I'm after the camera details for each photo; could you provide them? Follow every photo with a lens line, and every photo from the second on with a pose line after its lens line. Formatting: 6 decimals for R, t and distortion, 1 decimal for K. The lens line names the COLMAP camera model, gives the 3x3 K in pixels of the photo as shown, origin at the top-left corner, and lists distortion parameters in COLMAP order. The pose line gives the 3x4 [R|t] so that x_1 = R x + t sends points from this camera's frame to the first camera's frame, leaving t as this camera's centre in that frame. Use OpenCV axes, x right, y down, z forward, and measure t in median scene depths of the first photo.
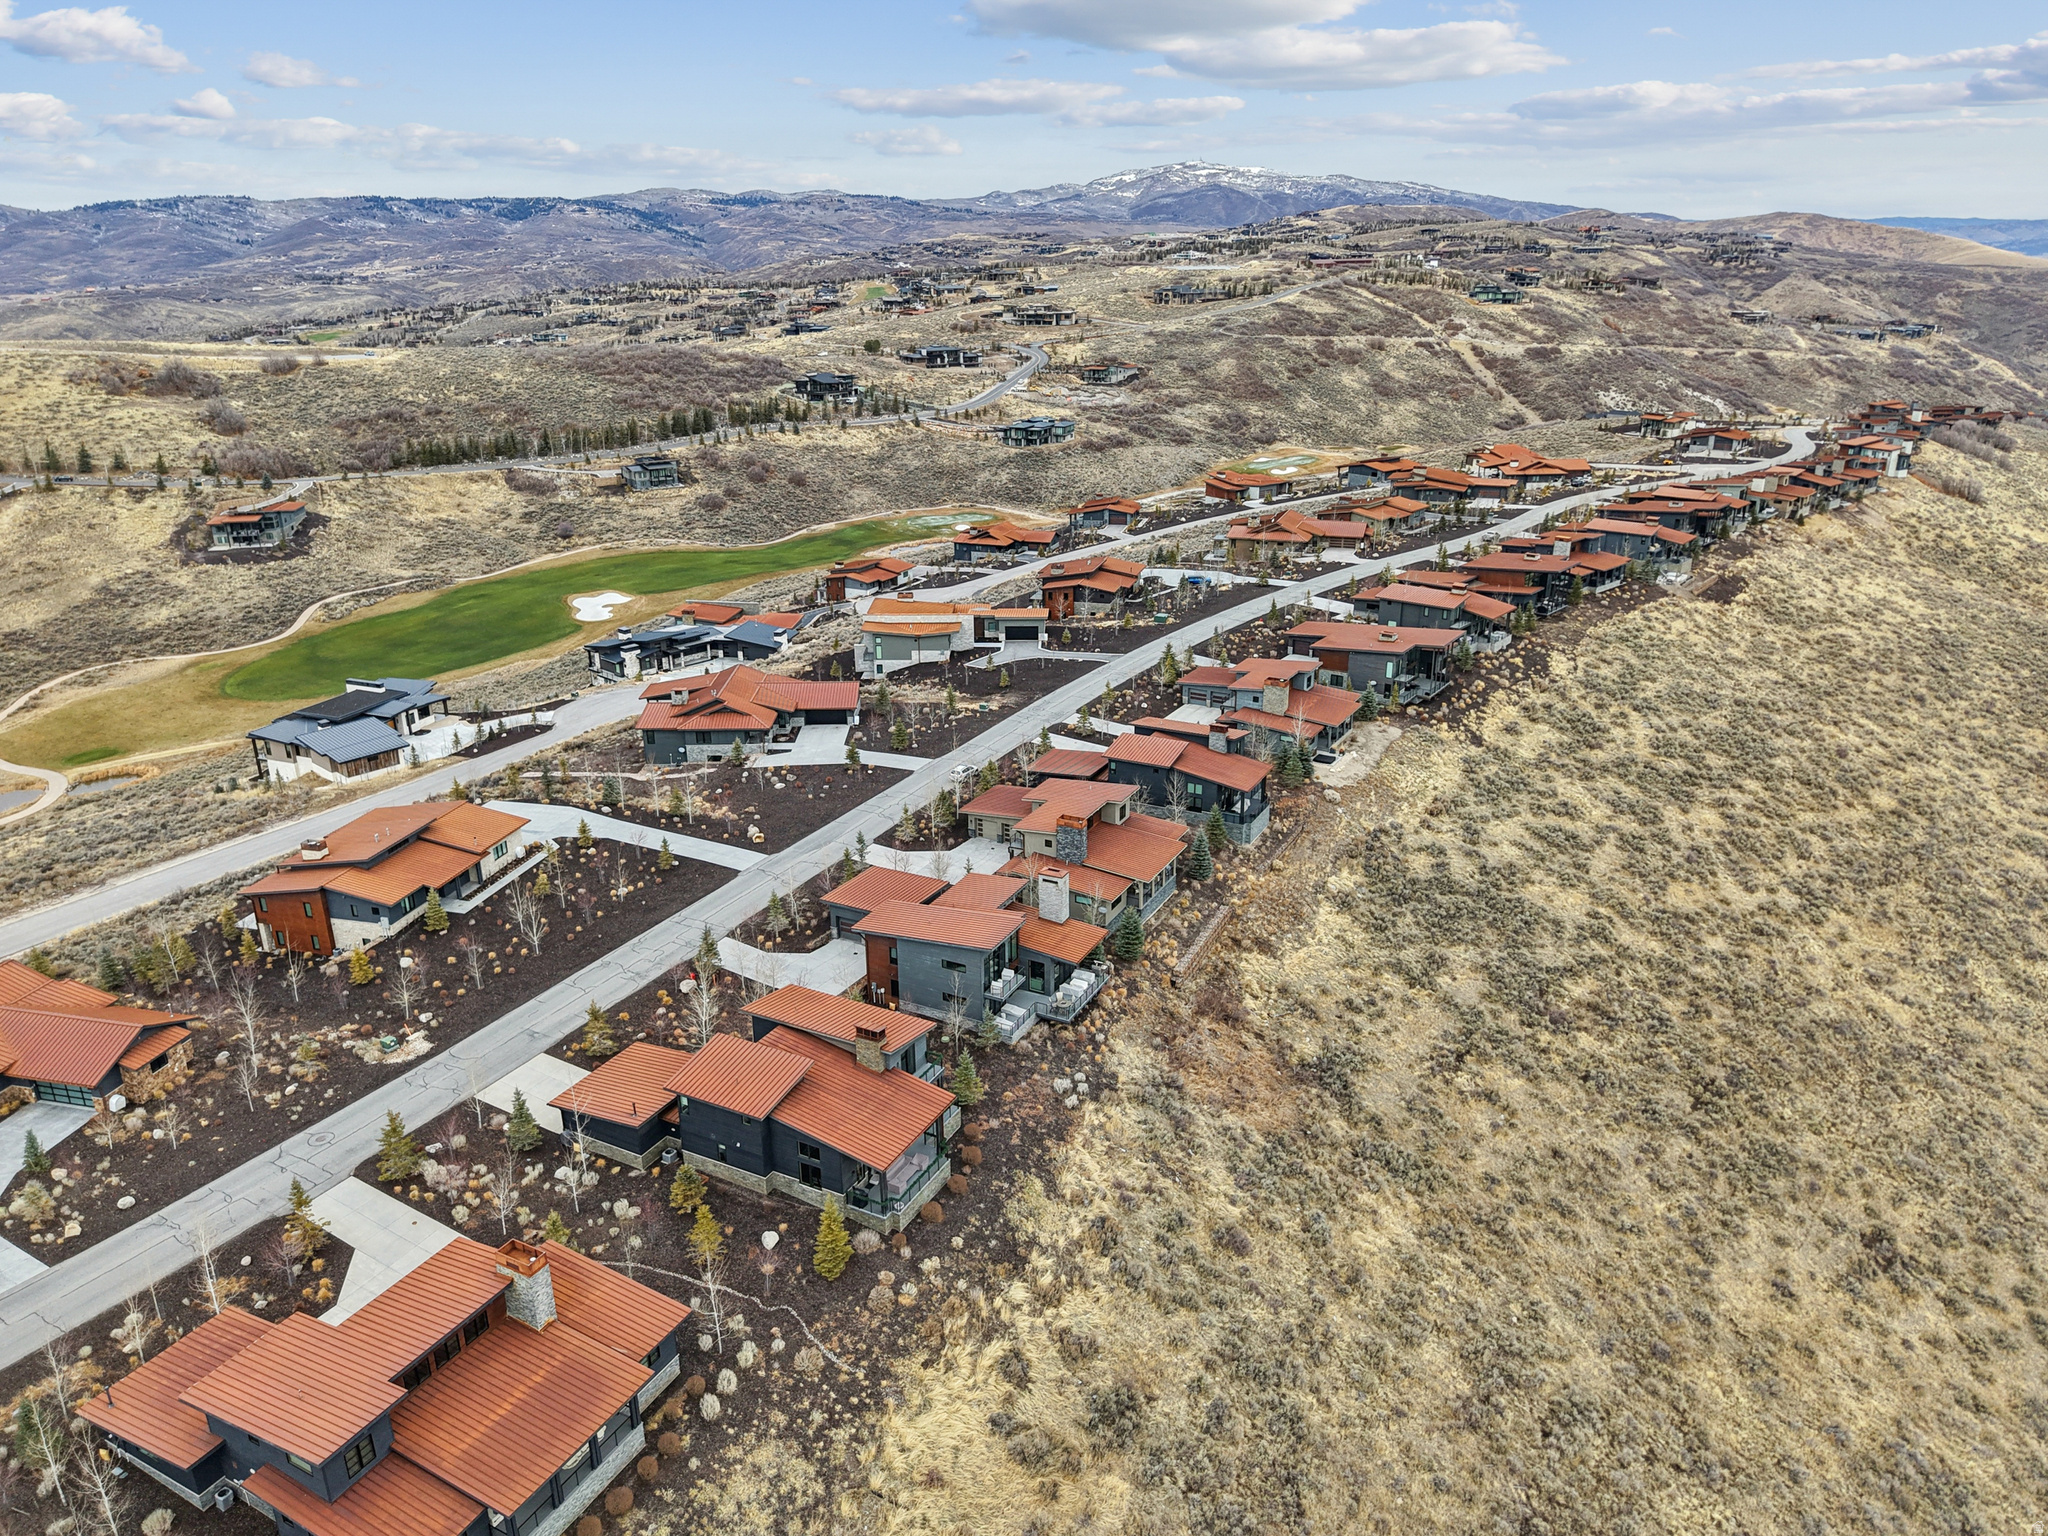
lens RADIAL K [[1401.7, 0, 1014.2], [0, 1401.7, 762.2], [0, 0, 1]] dist [-0.004346, 0.002771]
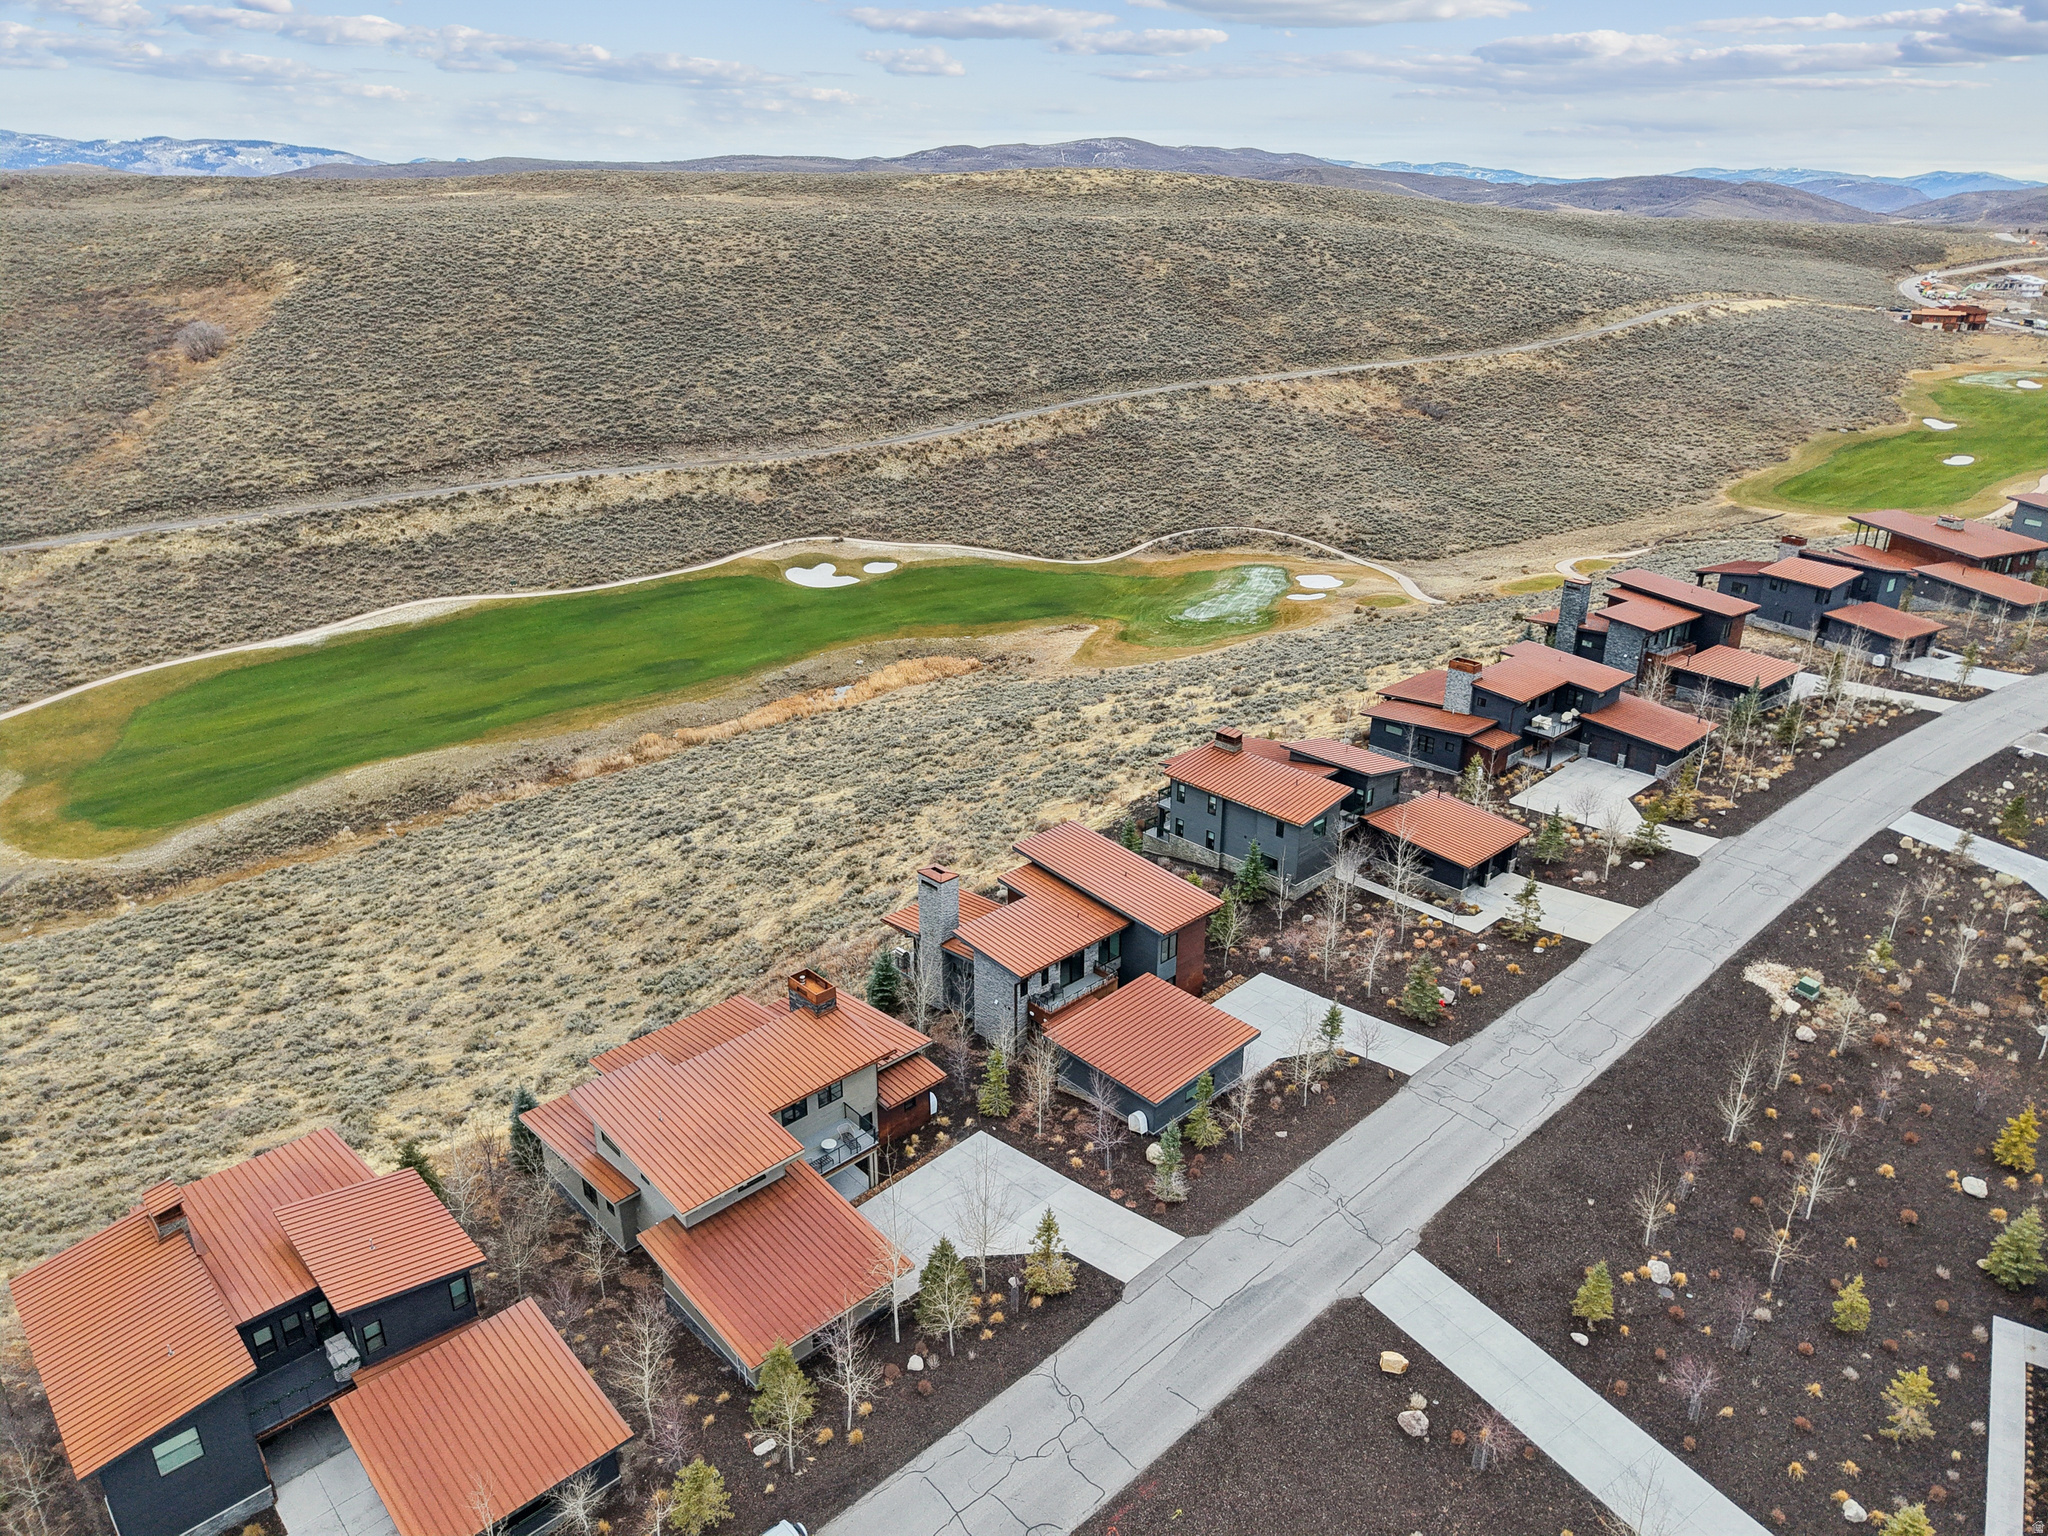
lens RADIAL K [[1373.9, 0, 1029.5], [0, 1373.9, 765.1], [0, 0, 1]] dist [0.008212, -0.004799]
pose [[-0.947694, -0.103281, 0.302008, -0.222501], [0.130098, 0.739039, 0.660981, -0.412146], [-0.291462, 0.665698, -0.686947, 1.401530]]
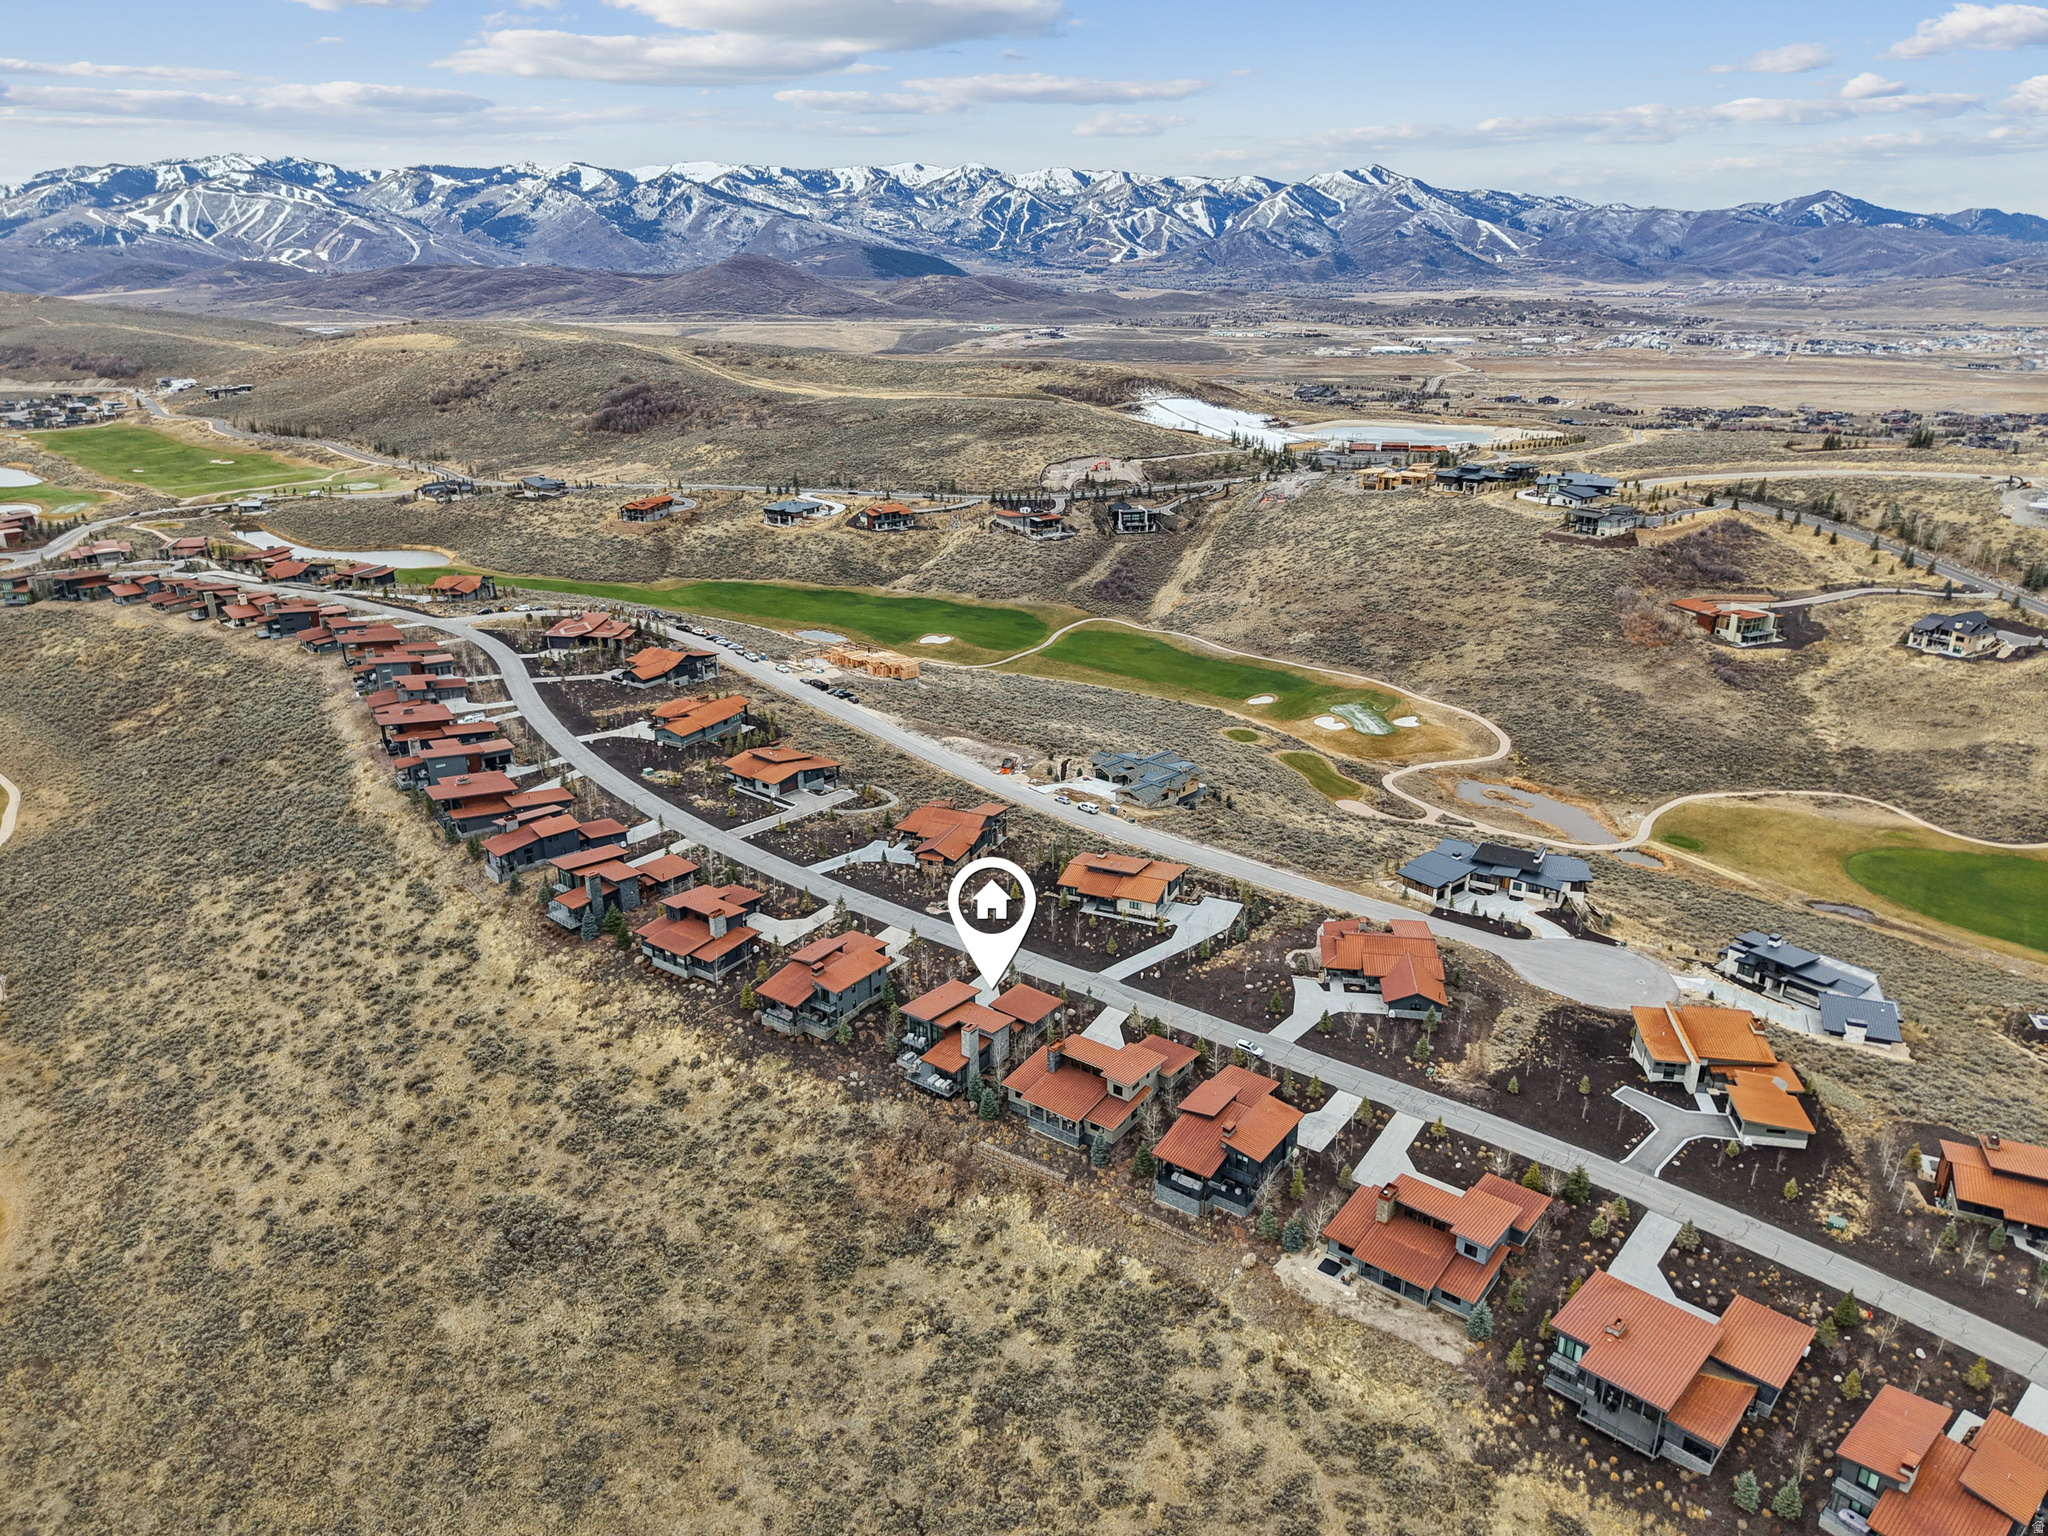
lens RADIAL K [[1387.0, 0, 1023.5], [0, 1387.0, 750.1], [0, 0, 1]] dist [0.056847, -0.086493]
pose [[-0.135964, 0.355467, -0.924747, 1.433234], [-0.337955, 0.860786, 0.380570, -0.858959], [0.931289, 0.364267, 0.003095, 0.911357]]
